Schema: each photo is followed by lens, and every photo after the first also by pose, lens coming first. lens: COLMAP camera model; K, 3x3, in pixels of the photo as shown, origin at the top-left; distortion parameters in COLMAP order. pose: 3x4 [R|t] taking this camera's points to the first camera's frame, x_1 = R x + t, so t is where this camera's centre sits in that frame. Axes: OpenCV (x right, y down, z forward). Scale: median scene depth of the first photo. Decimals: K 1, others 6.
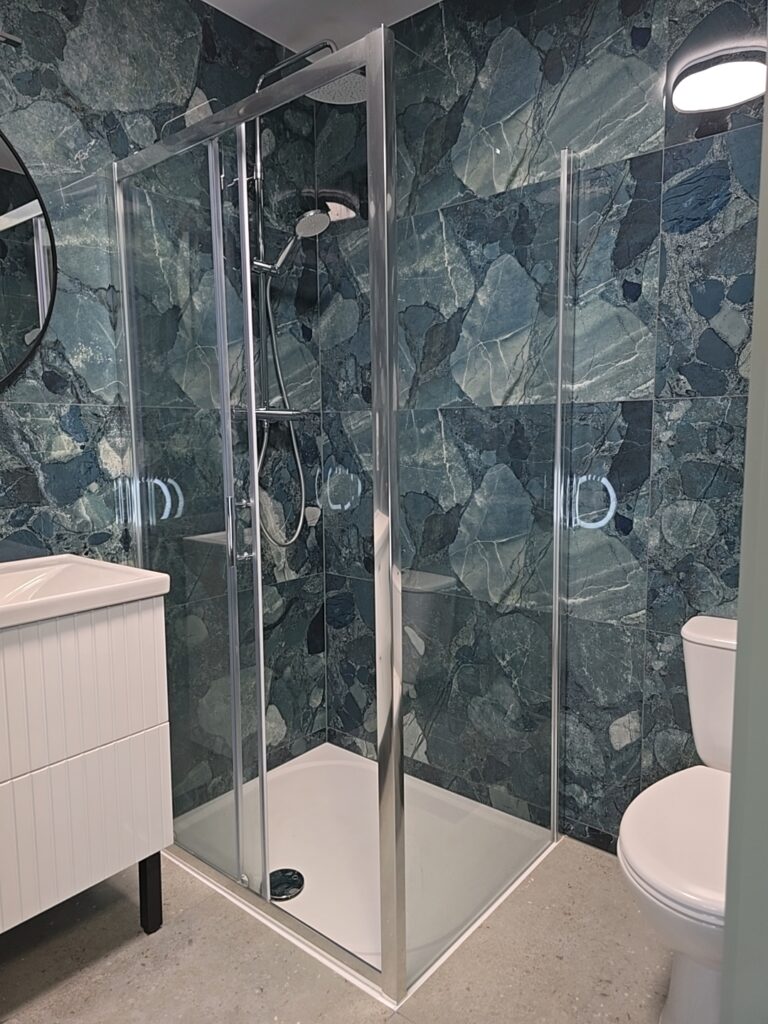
lens RADIAL K [[701.0, 0, 384.2], [0, 701.0, 517.3], [0, 0, 1]] dist [0.063845, -0.054027]
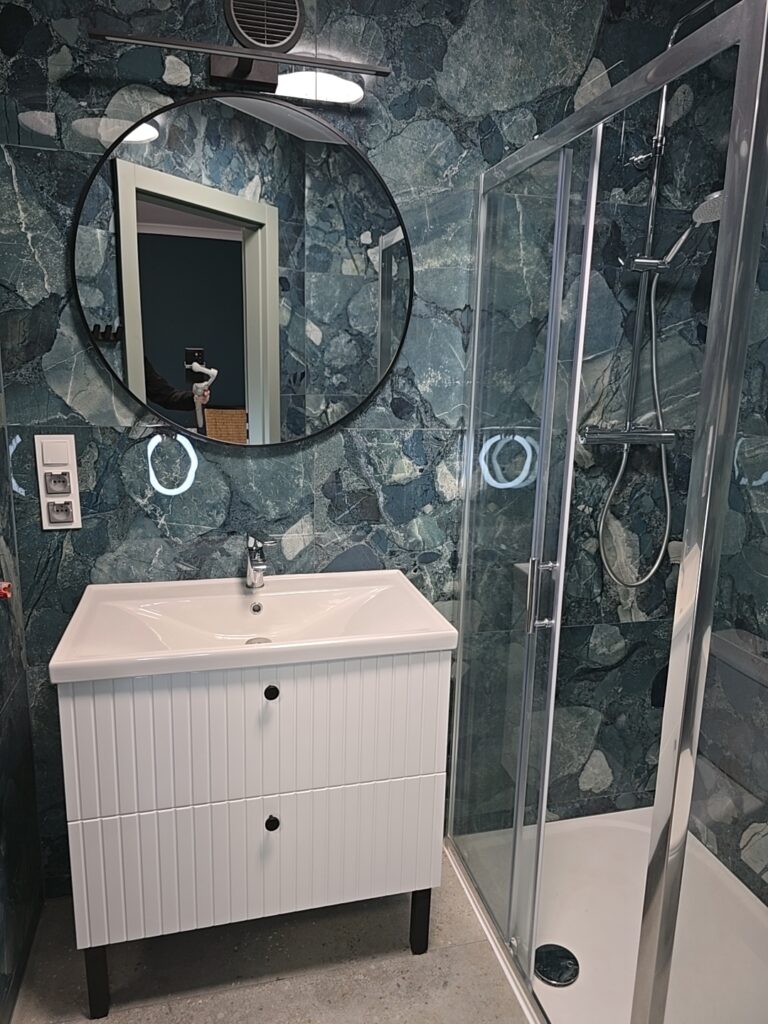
lens RADIAL K [[701.0, 0, 383.3], [0, 701.0, 517.2], [0, 0, 1]] dist [0.063845, -0.054027]
pose [[0.814511, 0.155507, -0.558918, 0.101219], [-0.099968, 0.986616, 0.128821, -0.152346], [0.571470, -0.049052, 0.819155, 0.134301]]
